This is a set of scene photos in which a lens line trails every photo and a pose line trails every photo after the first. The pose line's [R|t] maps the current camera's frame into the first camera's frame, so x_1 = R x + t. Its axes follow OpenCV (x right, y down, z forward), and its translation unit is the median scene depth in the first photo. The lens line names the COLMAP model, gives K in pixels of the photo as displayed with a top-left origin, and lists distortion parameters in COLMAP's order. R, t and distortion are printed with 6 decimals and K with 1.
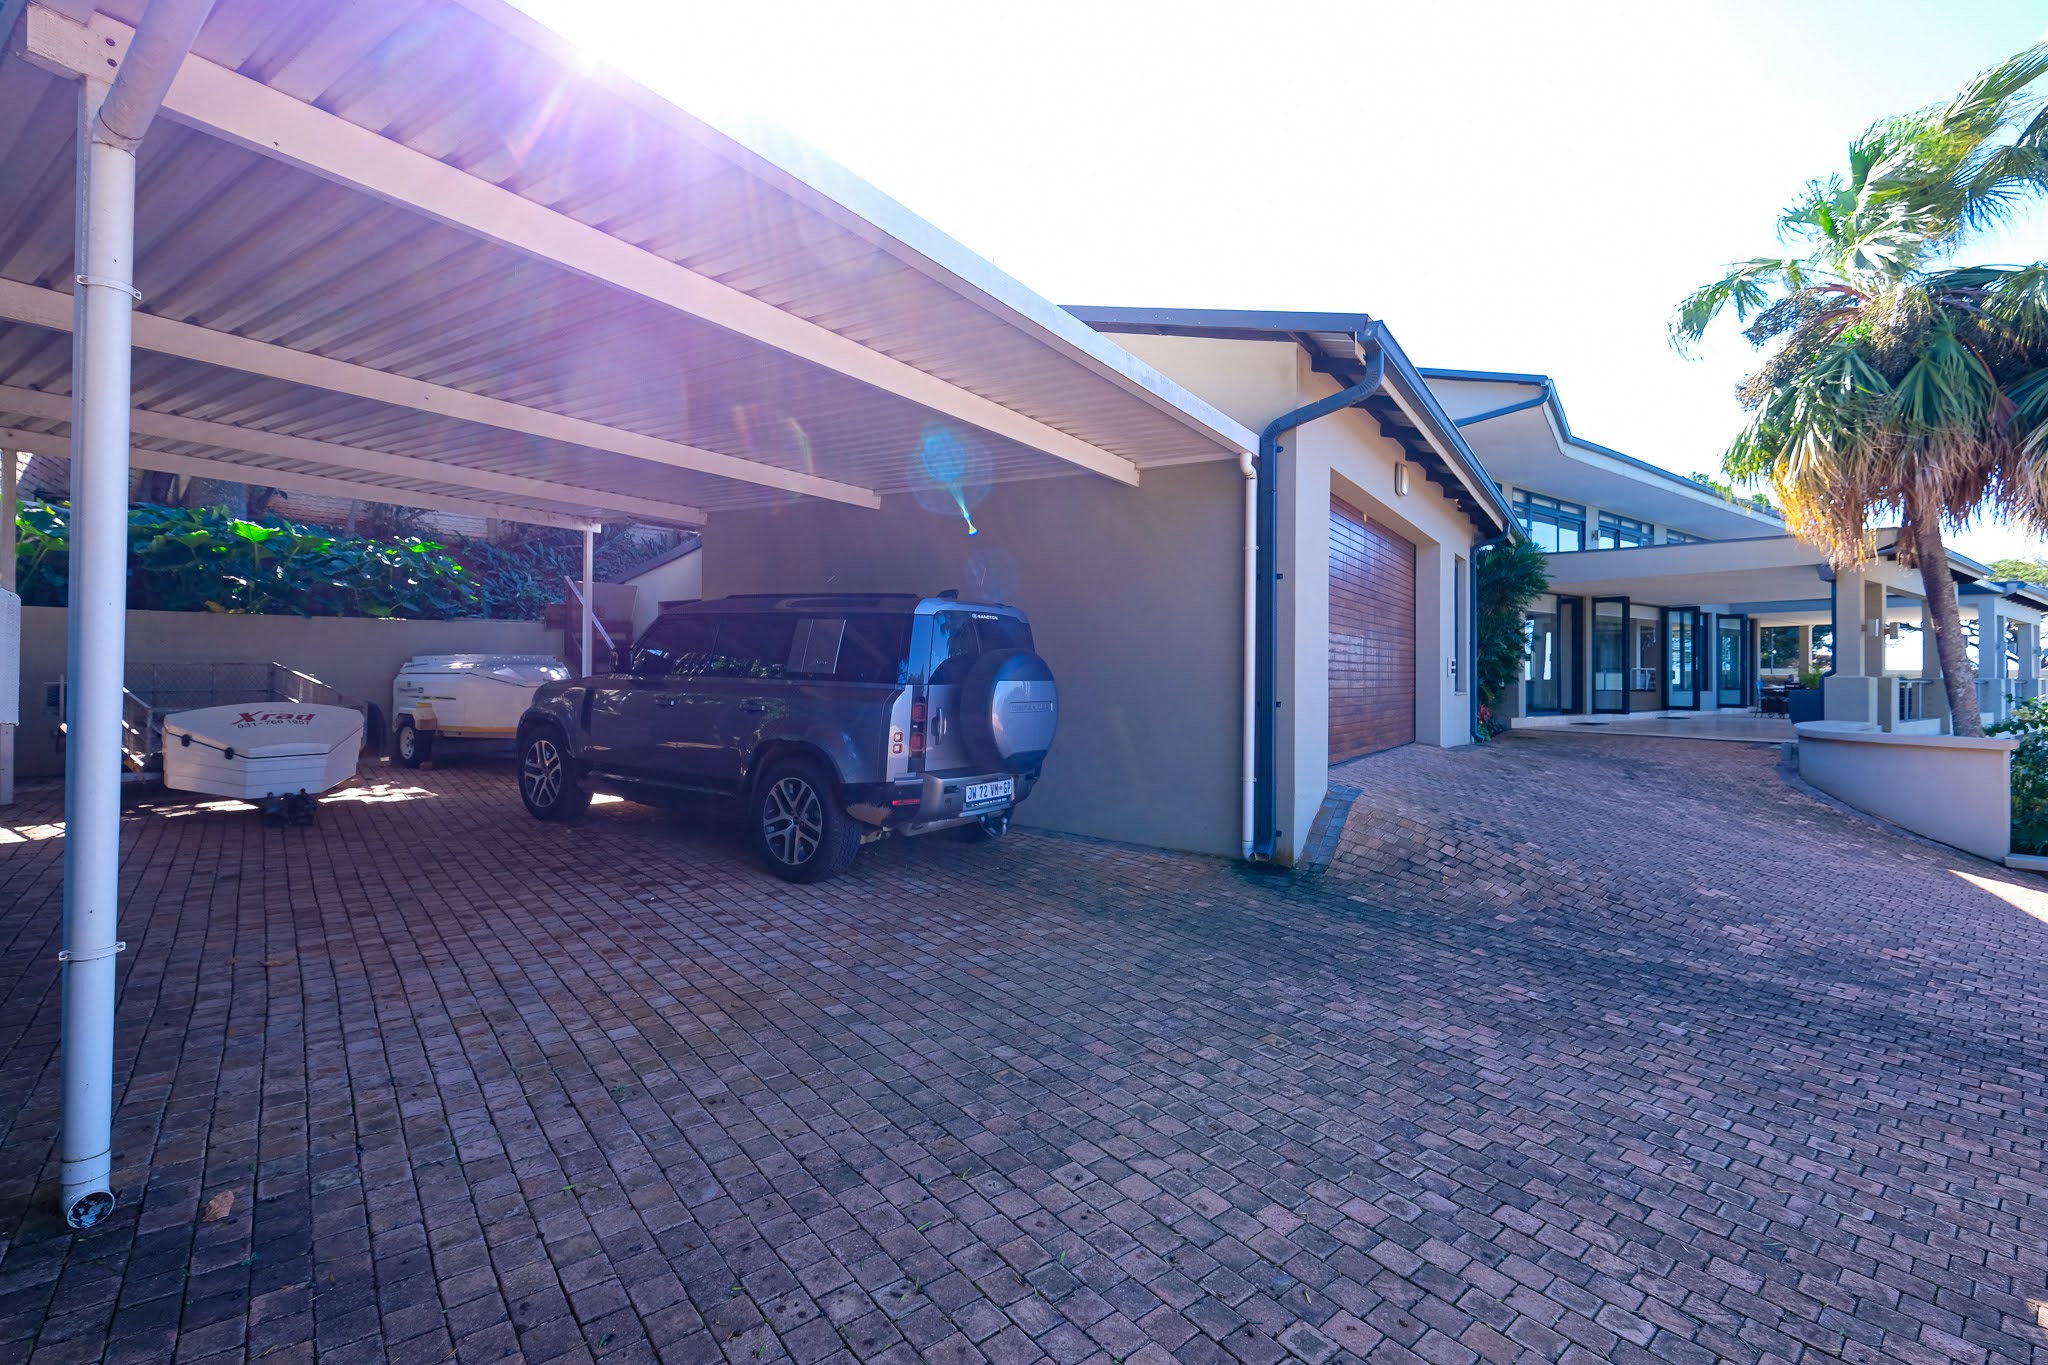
lens RADIAL K [[887.7, 0, 1017.7], [0, 887.7, 677.0], [0, 0, 1]] dist [-0.004916, 0.000560]
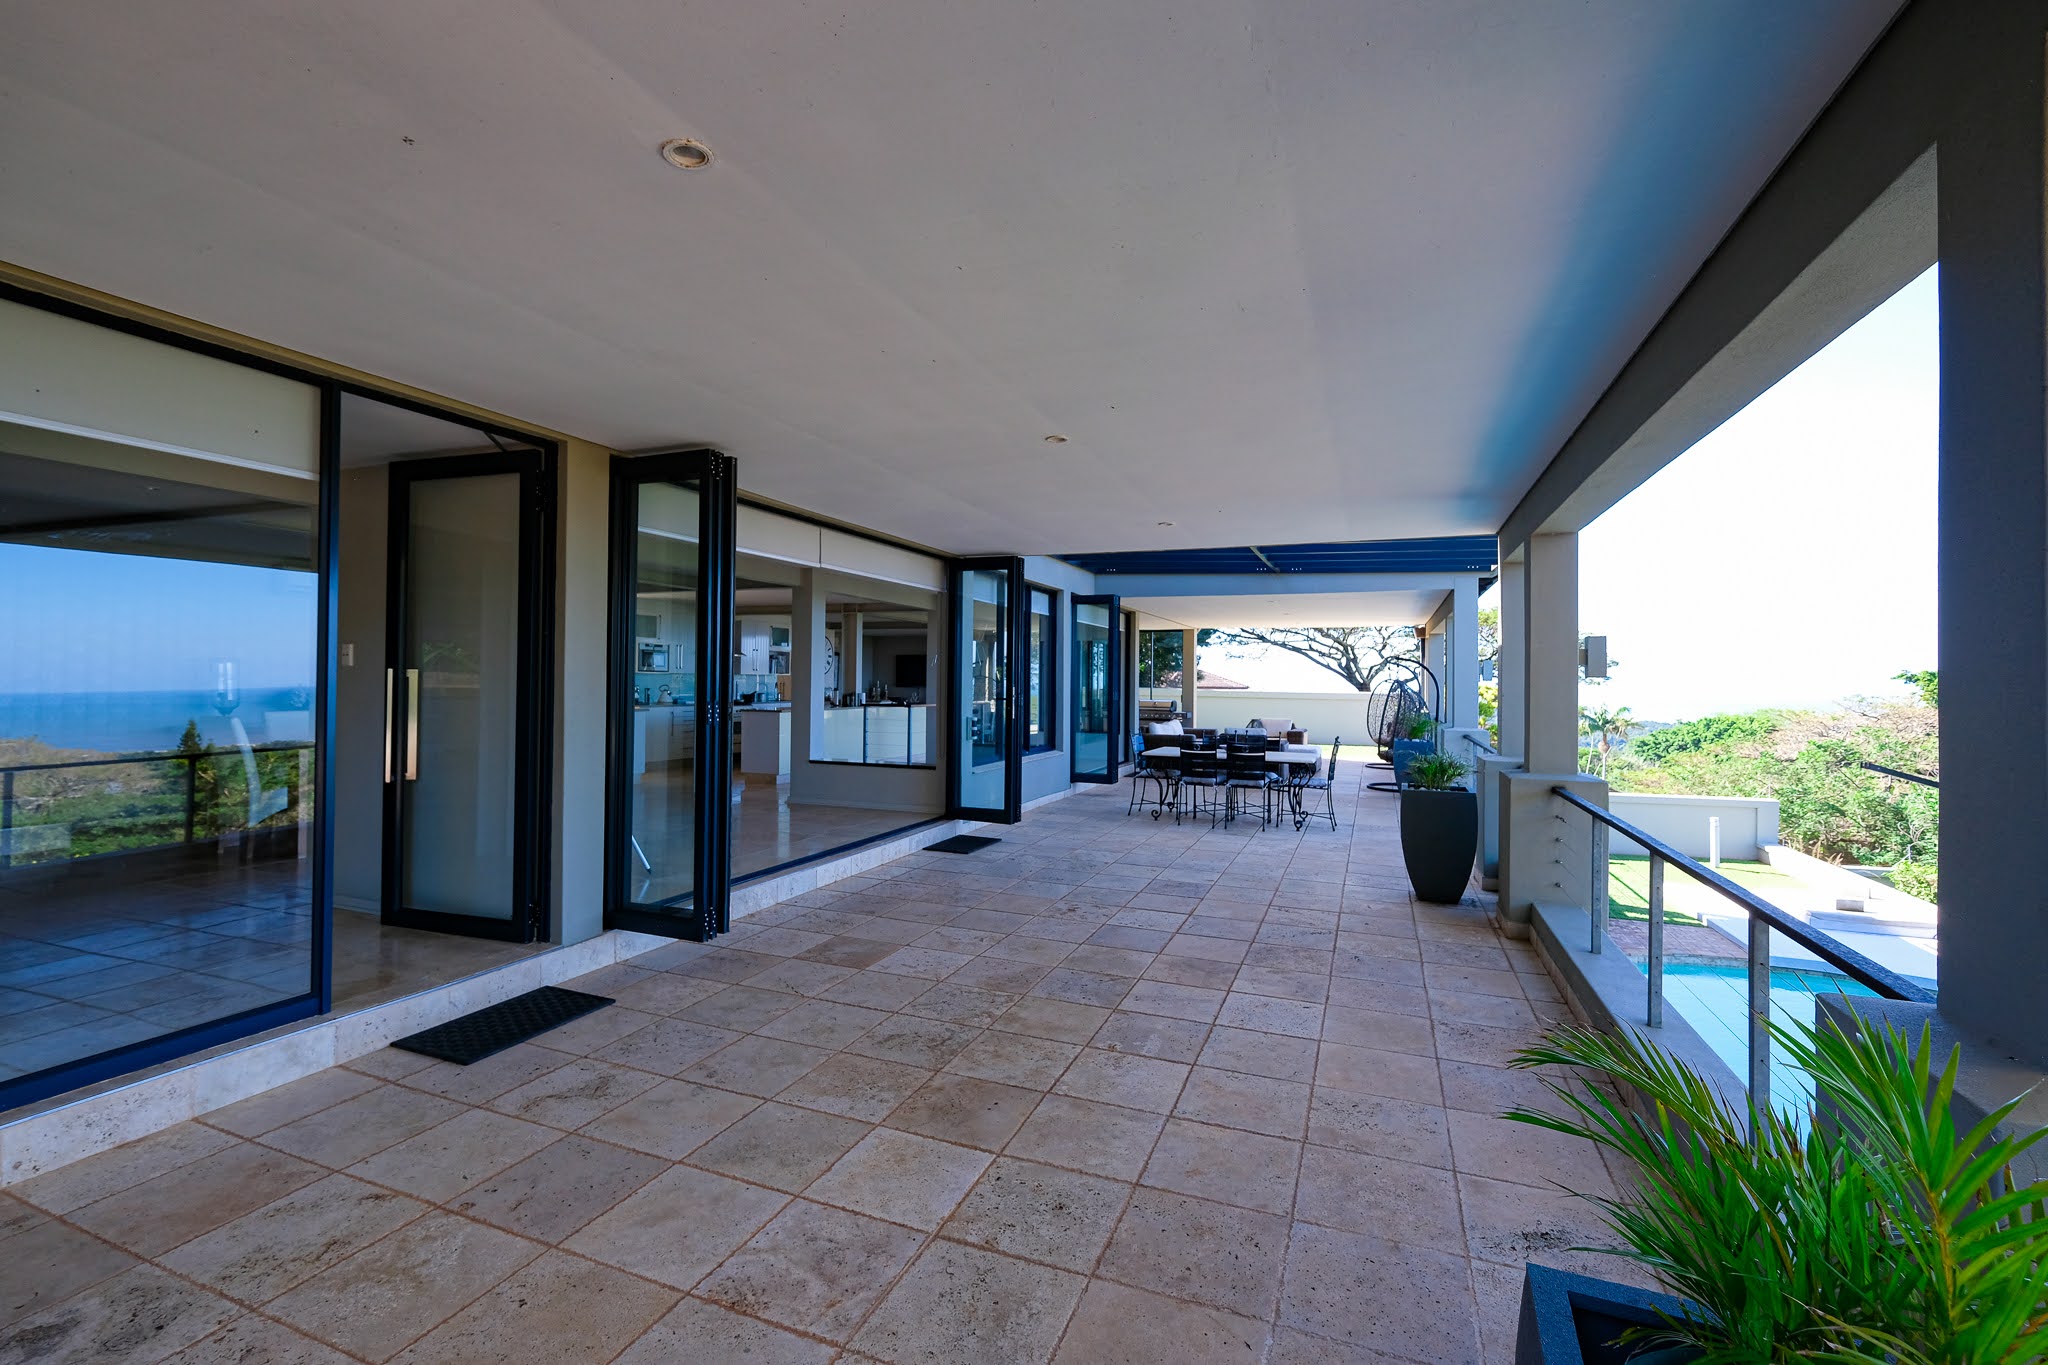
lens RADIAL K [[887.7, 0, 1017.7], [0, 887.7, 677.0], [0, 0, 1]] dist [-0.004916, 0.000560]
pose [[0.845950, 0.006464, 0.533224, 0.490138], [-0.008116, 0.999967, 0.000754, -0.023549], [-0.533201, -0.004966, 0.845974, 0.583622]]
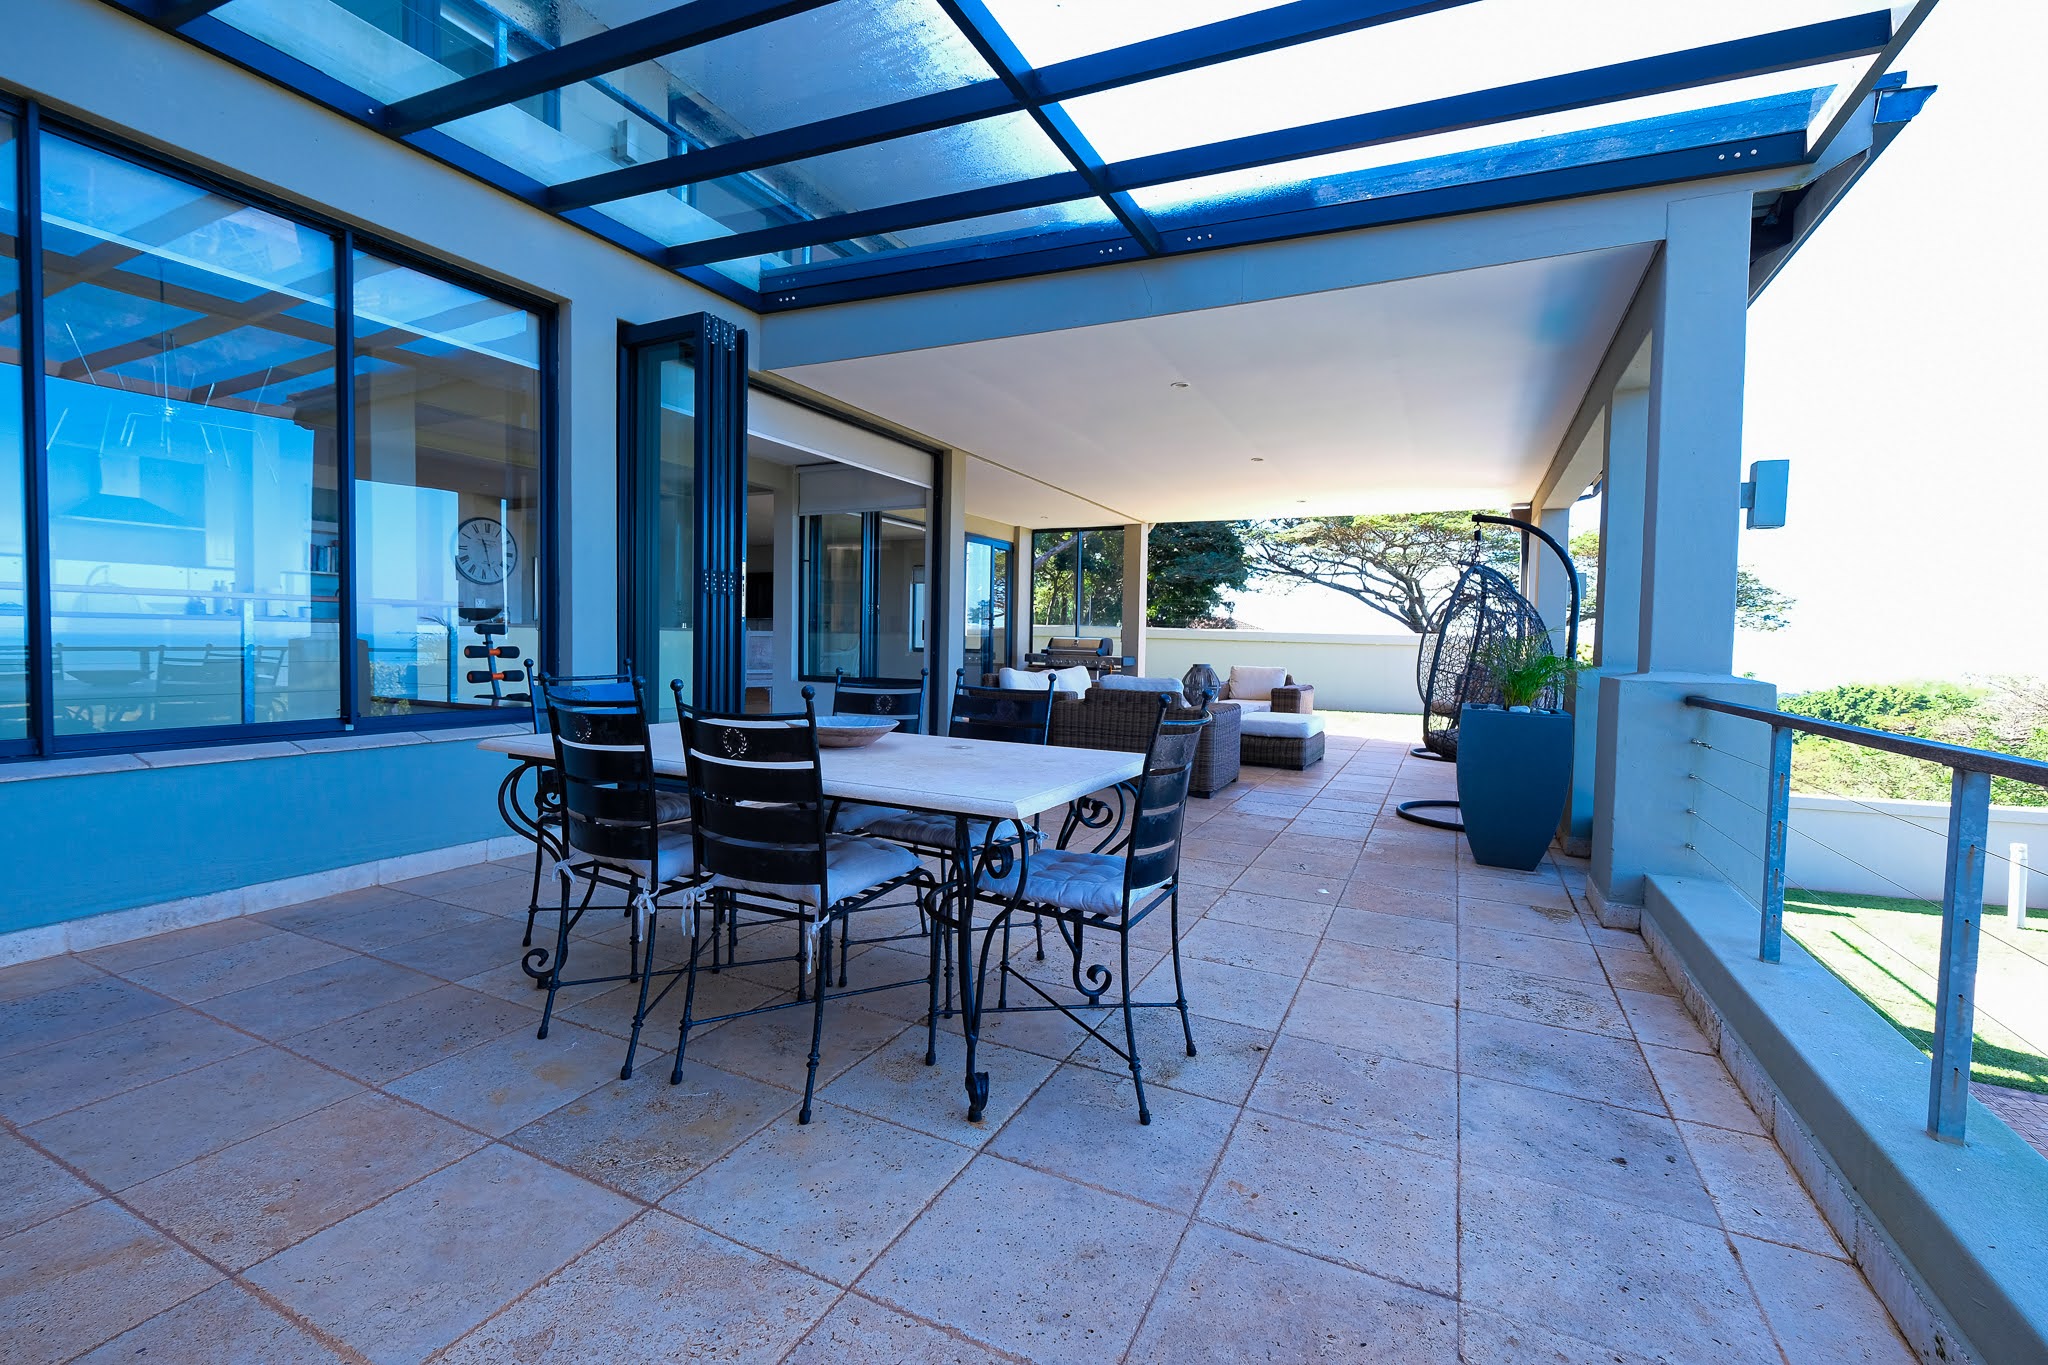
lens RADIAL K [[887.7, 0, 1017.7], [0, 887.7, 677.0], [0, 0, 1]] dist [-0.004916, 0.000560]
pose [[0.883566, -0.009101, 0.468218, 0.770769], [-0.013458, 0.998905, 0.044813, -0.001932], [-0.468113, -0.045896, 0.882476, 0.774887]]
